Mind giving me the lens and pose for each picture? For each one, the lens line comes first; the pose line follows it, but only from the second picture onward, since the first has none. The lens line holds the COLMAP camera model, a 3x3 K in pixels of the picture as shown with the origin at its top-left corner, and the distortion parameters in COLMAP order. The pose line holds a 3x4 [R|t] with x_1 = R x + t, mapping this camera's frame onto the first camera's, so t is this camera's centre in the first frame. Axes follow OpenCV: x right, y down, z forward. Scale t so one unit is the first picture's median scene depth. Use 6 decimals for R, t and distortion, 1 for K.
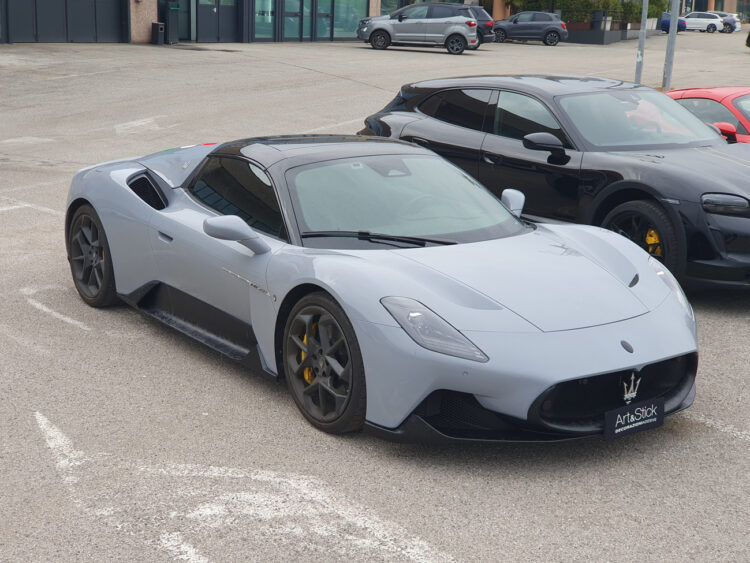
lens RADIAL K [[1141.3, 0, 375.0], [0, 1141.3, 281.5], [0, 0, 1]] dist [-0.007698, 0.084844]
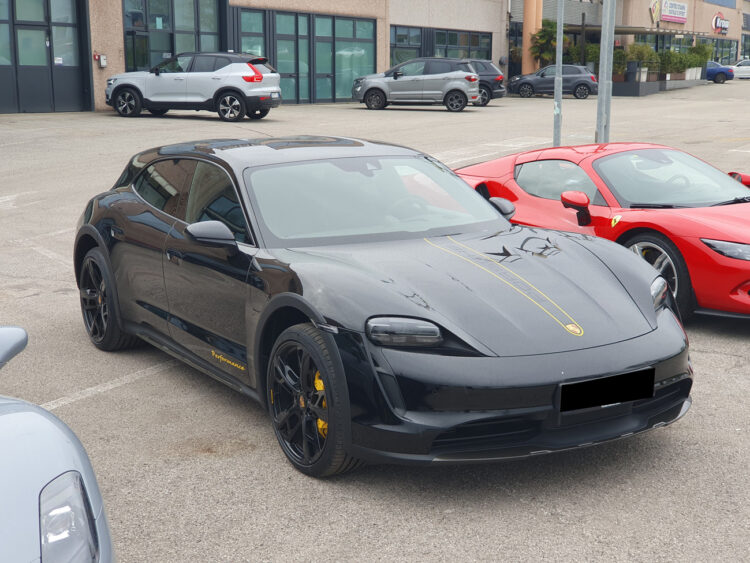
lens RADIAL K [[1127.1, 0, 375.0], [0, 1127.1, 281.5], [0, 0, 1]] dist [-0.005973, -0.085582]
pose [[0.996796, -0.020411, -0.077335, 0.072952], [0.016544, 0.998596, -0.050316, -0.013944], [0.078254, 0.048876, 0.995735, 0.078399]]
